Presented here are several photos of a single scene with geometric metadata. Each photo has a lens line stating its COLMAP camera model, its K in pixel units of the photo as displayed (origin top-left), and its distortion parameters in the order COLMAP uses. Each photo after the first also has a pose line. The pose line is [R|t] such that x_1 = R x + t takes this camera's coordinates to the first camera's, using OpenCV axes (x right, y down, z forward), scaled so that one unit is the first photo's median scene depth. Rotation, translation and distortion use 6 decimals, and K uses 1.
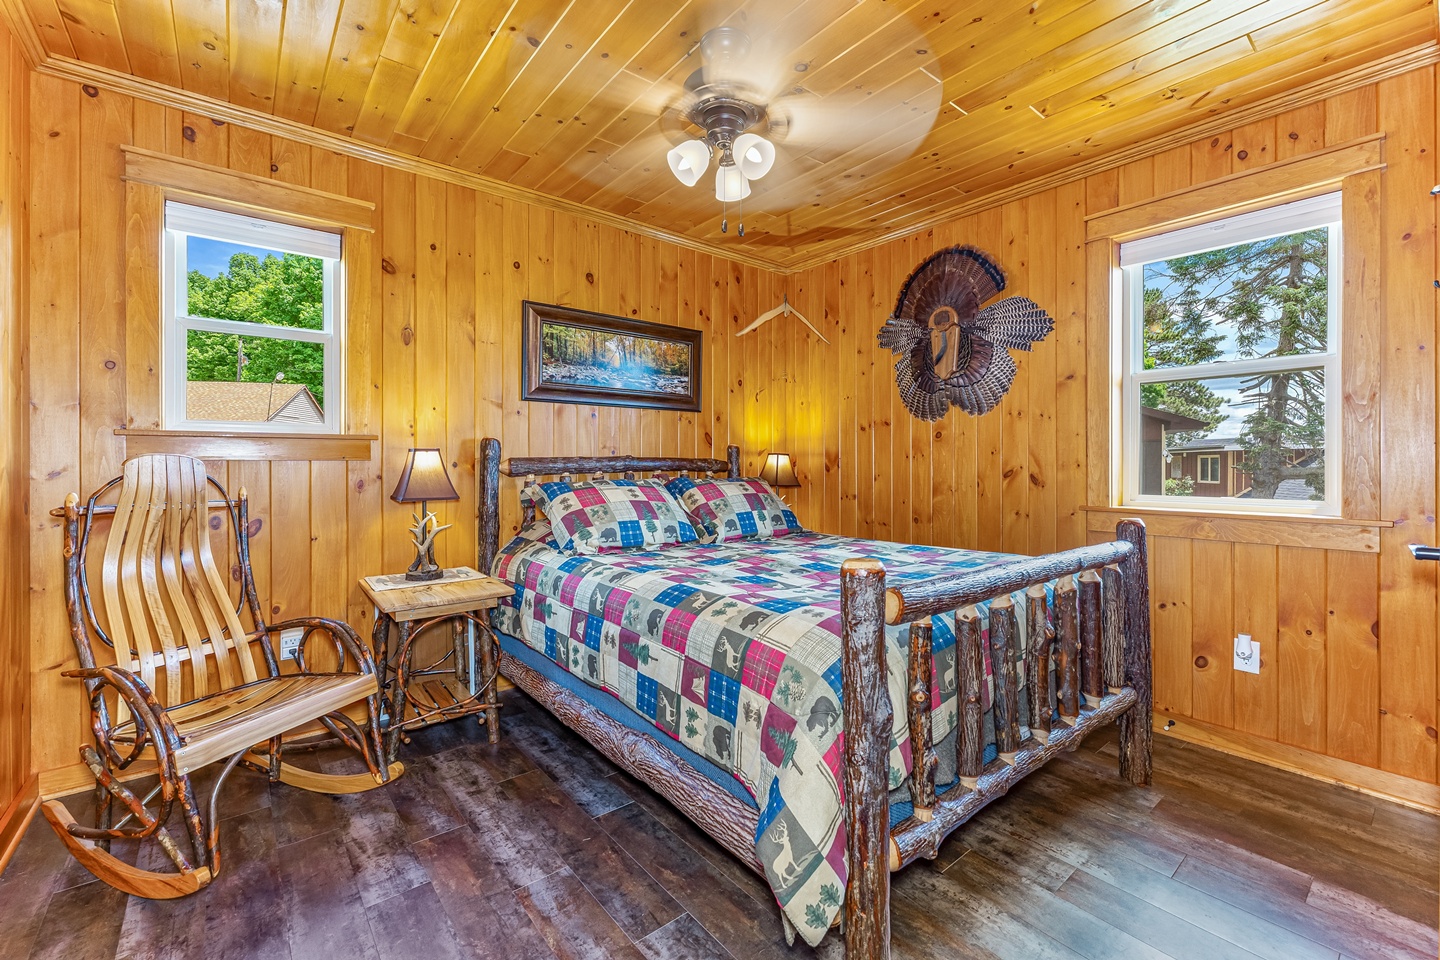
lens RADIAL K [[583.5, 0, 719.9], [0, 583.5, 464.7], [0, 0, 1]] dist [-0.000171, -0.000680]
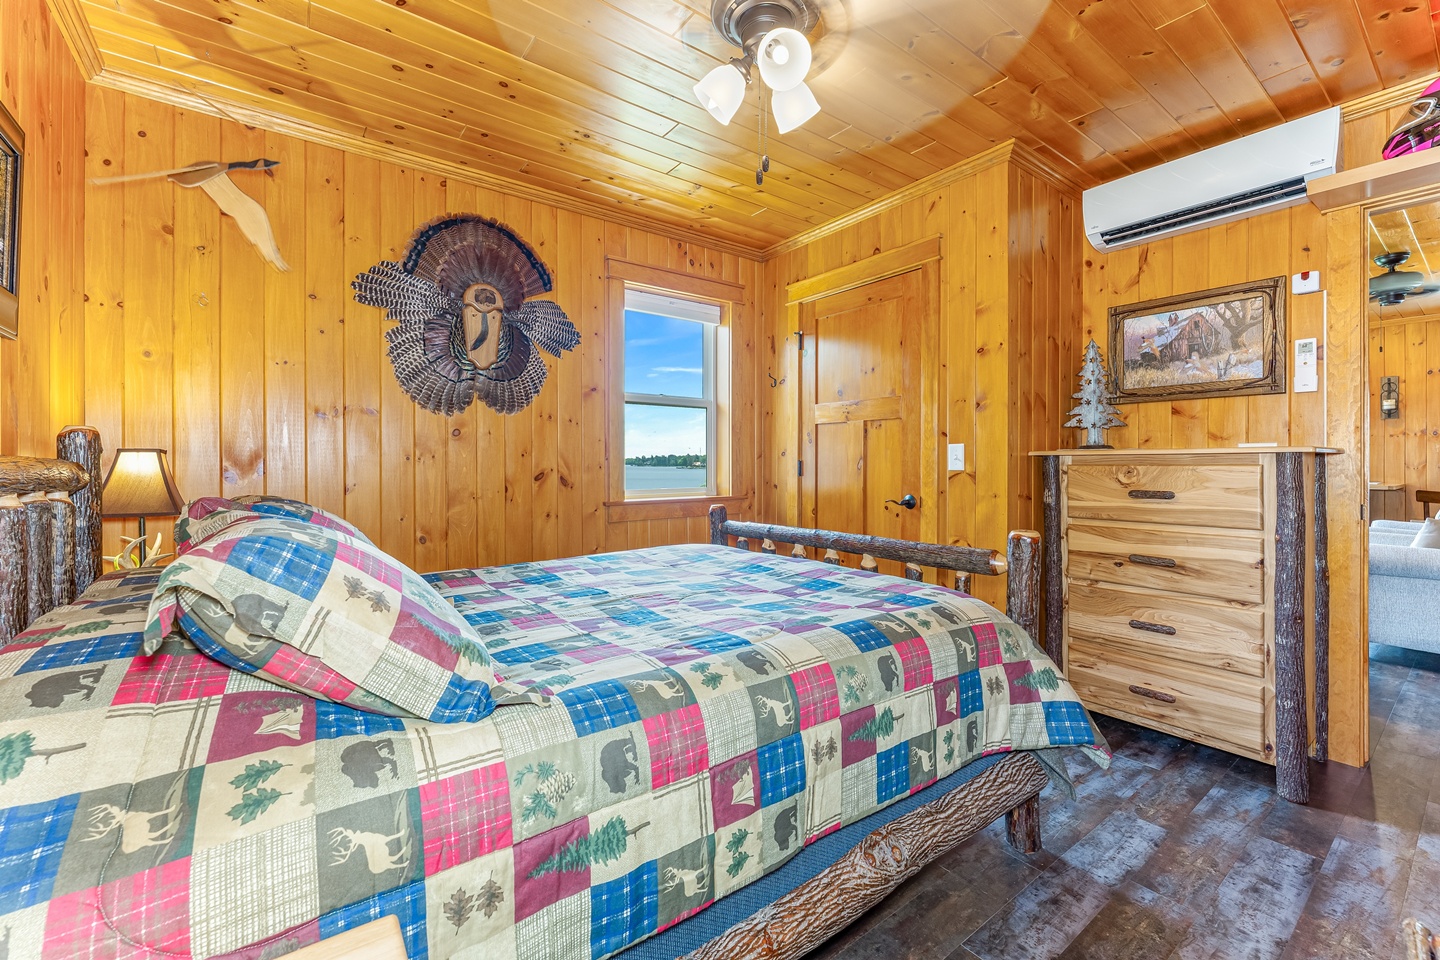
lens RADIAL K [[583.5, 0, 738.8], [0, 583.5, 461.0], [0, 0, 1]] dist [-0.000171, -0.000680]
pose [[0.053795, -0.000103, 0.998552, -0.538412], [0.007512, 0.999972, -0.000302, -0.009241], [-0.998524, 0.007517, 0.053795, 0.690422]]
